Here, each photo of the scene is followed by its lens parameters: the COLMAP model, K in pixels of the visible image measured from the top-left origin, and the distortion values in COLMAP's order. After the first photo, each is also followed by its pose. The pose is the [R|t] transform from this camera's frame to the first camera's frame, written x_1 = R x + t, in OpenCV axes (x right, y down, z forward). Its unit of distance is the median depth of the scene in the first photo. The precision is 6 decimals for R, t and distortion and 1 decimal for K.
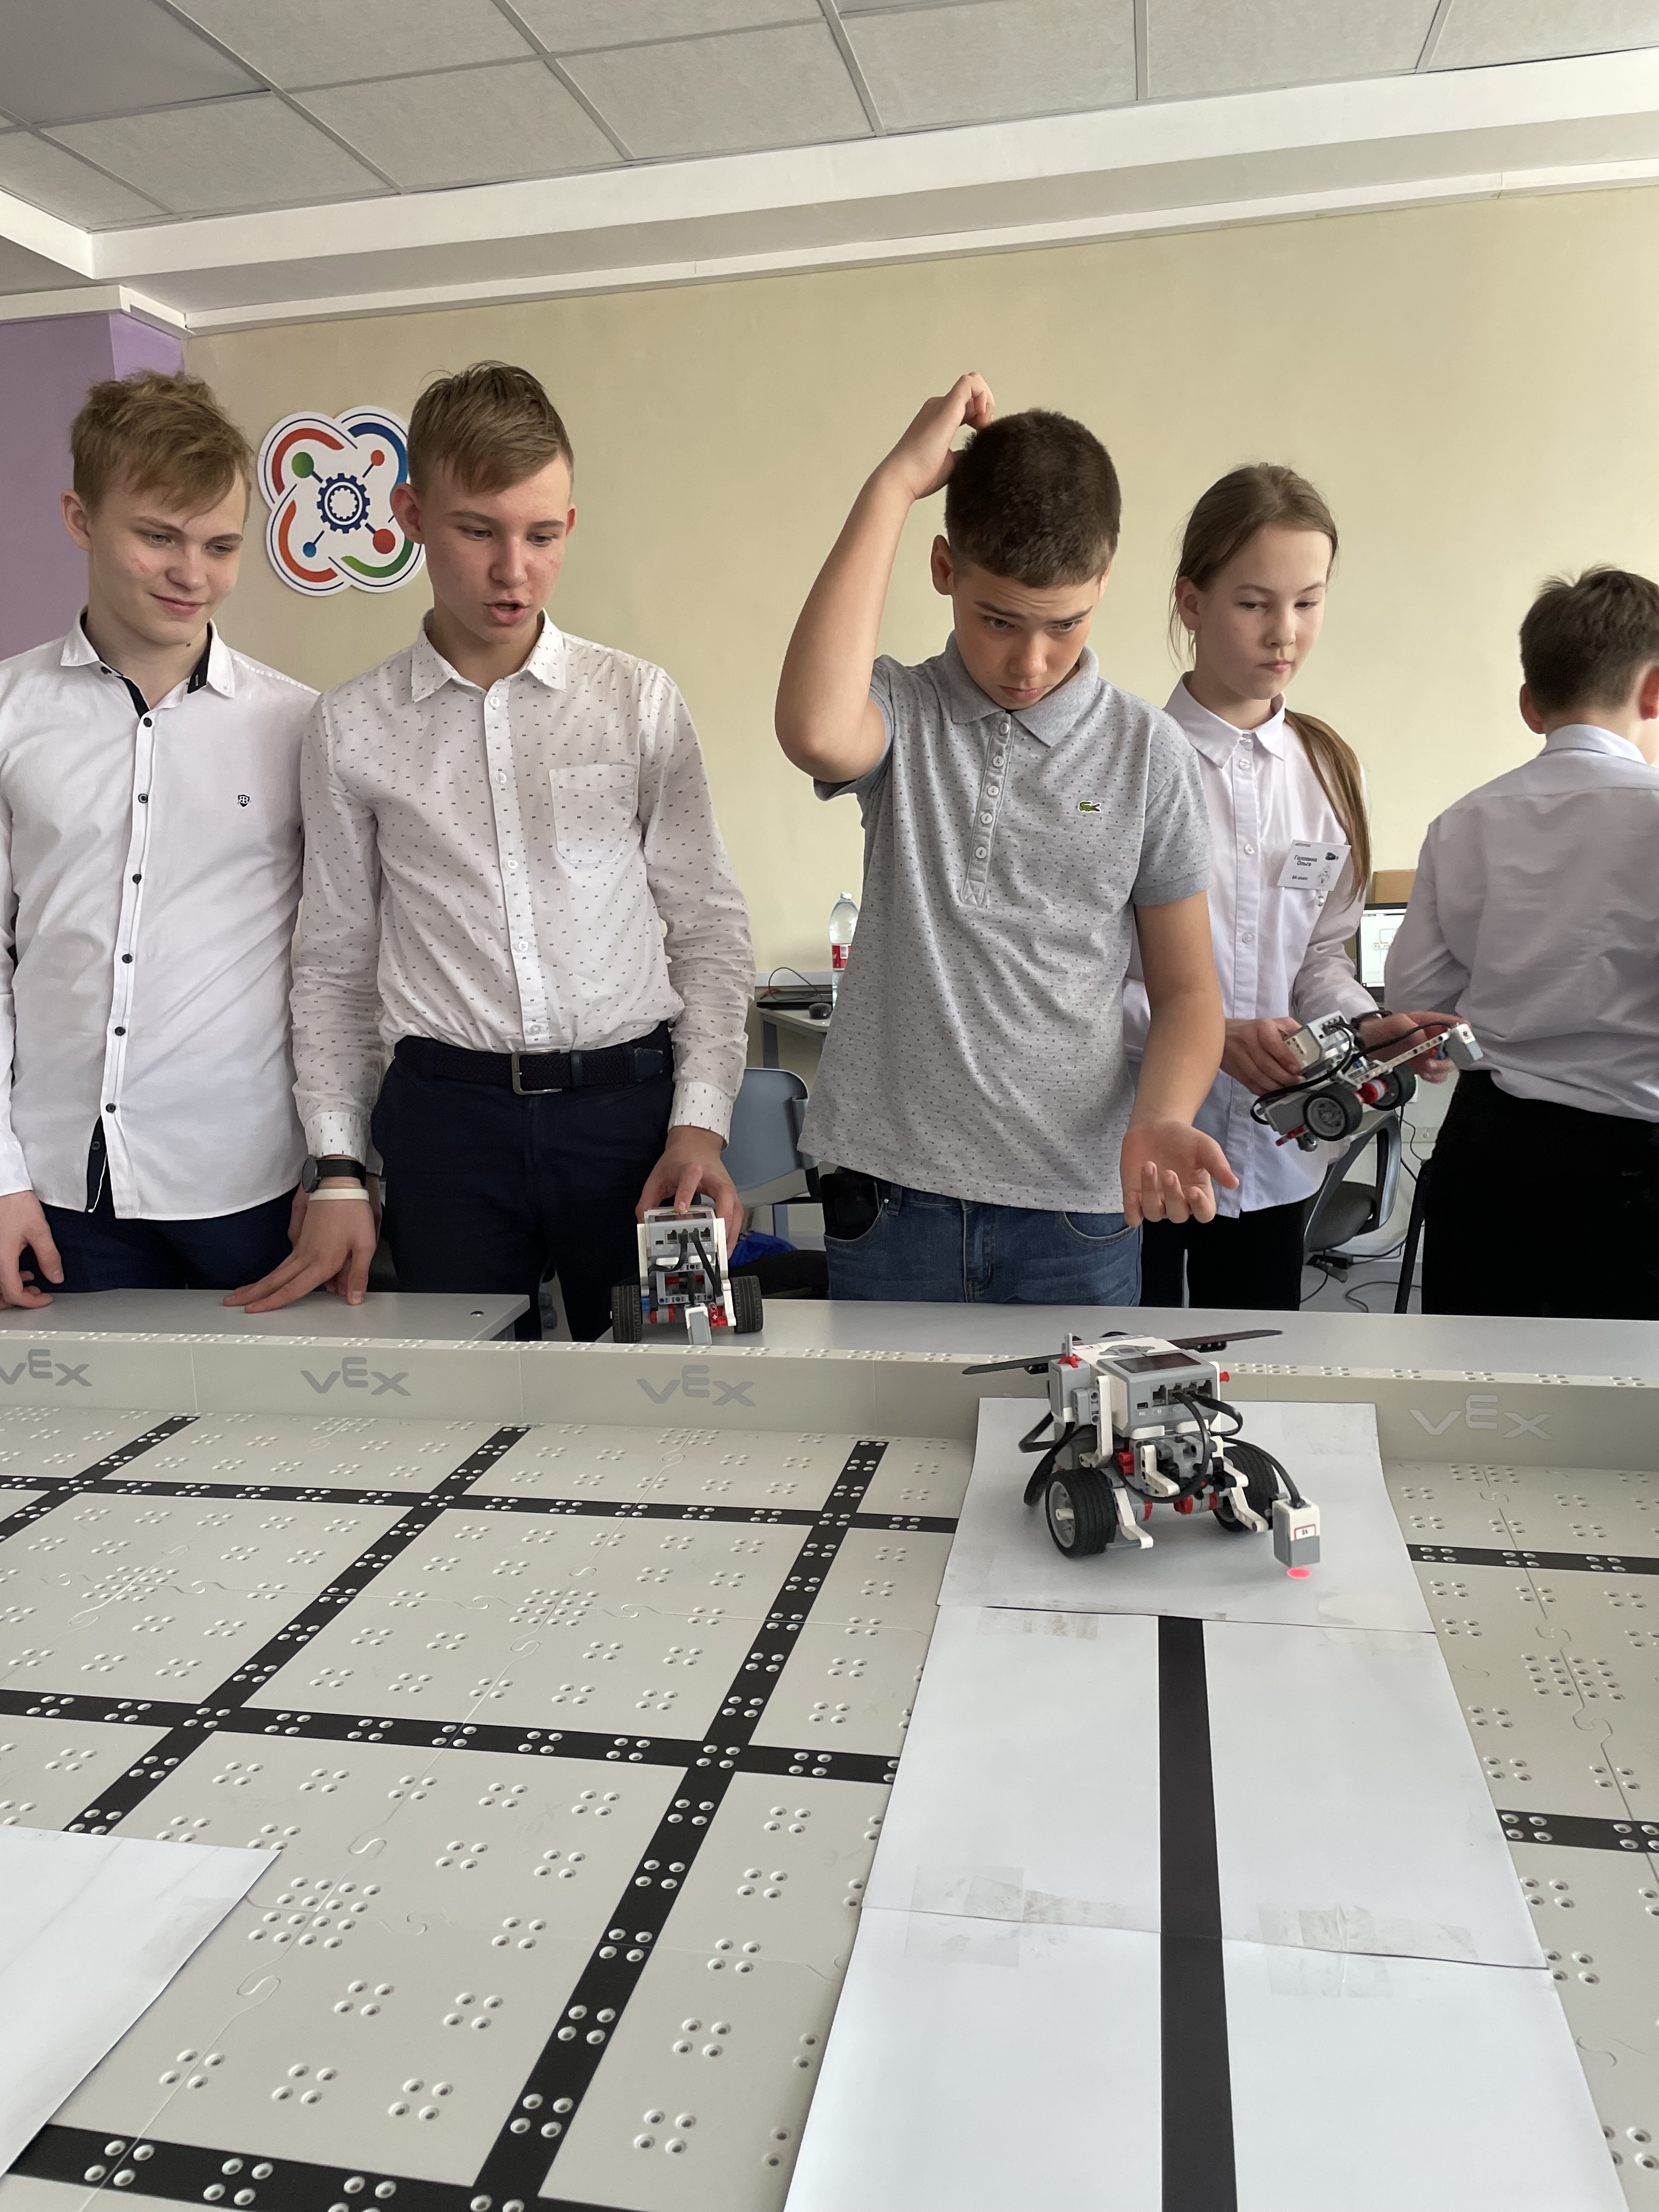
lens RADIAL K [[1663.9, 0, 839.6], [0, 1663.9, 1113.5], [0, 0, 1]] dist [0.132995, -0.147502]
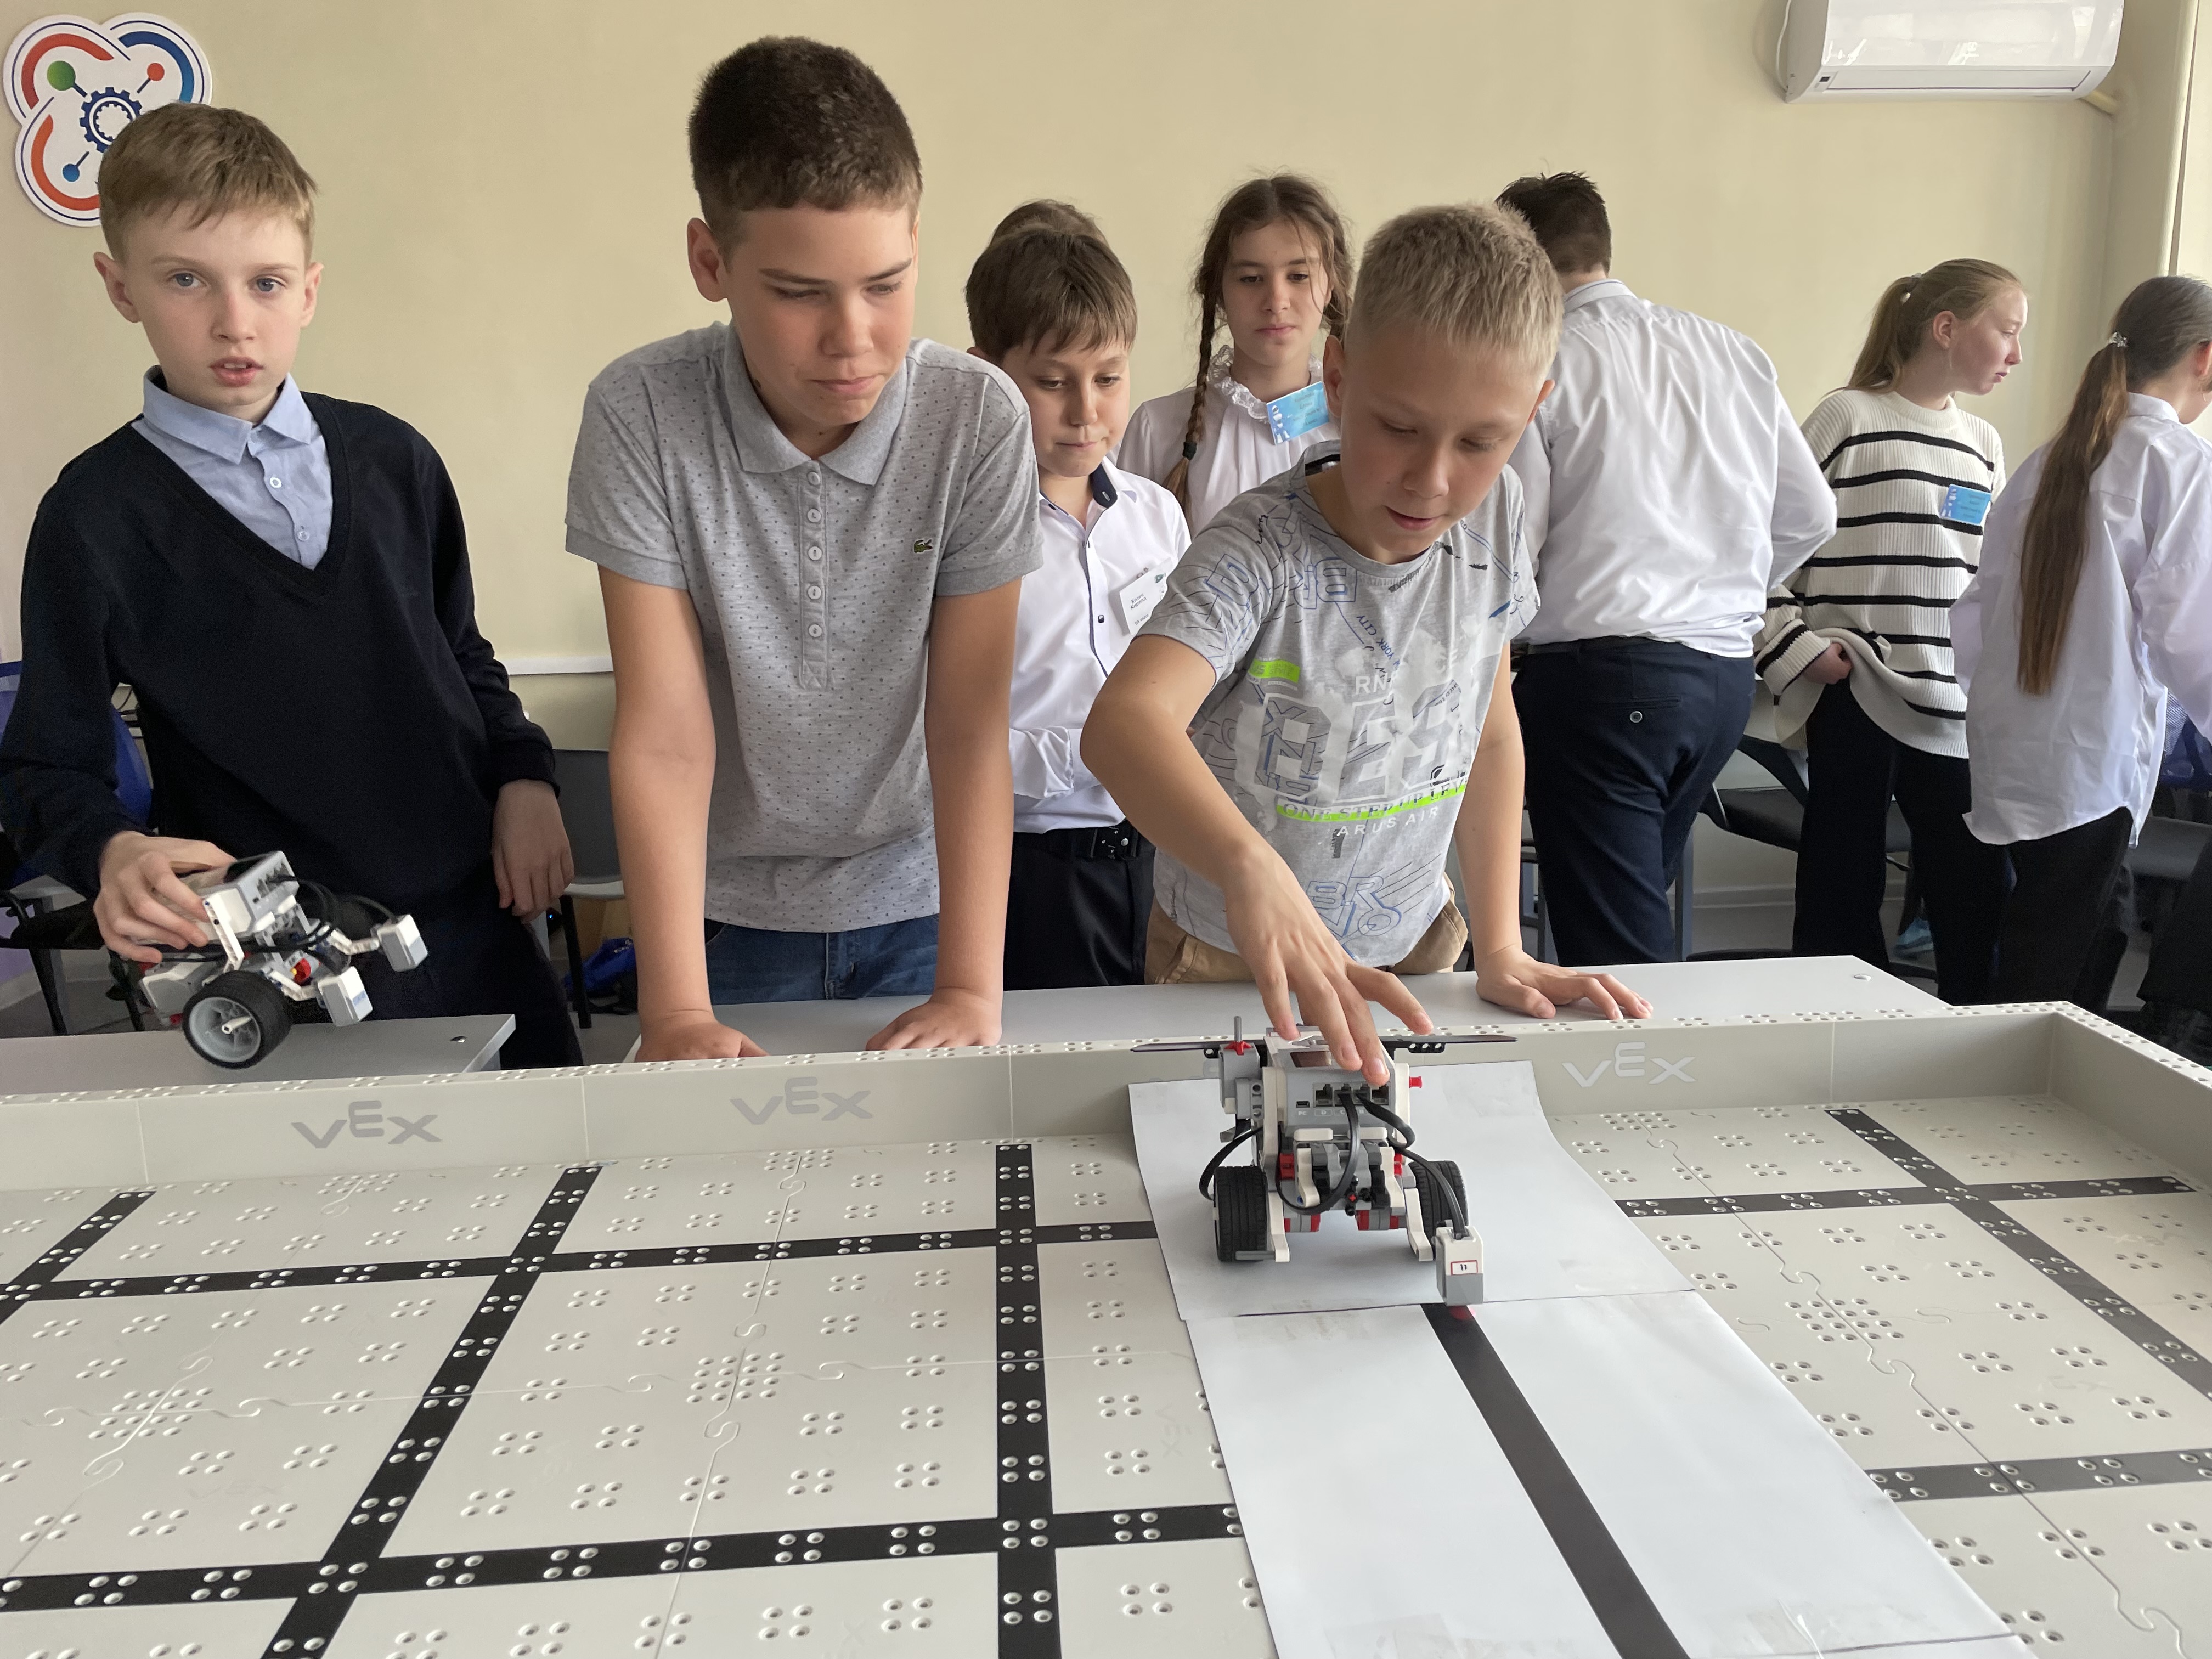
lens RADIAL K [[1663.9, 0, 1102.7], [0, 1663.9, 815.1], [0, 0, 1]] dist [0.132995, -0.147502]
pose [[0.965688, -0.036415, 0.257141, -0.177669], [0.035829, 0.999334, 0.006966, 0.016408], [-0.257223, 0.002486, 0.966349, 0.135636]]
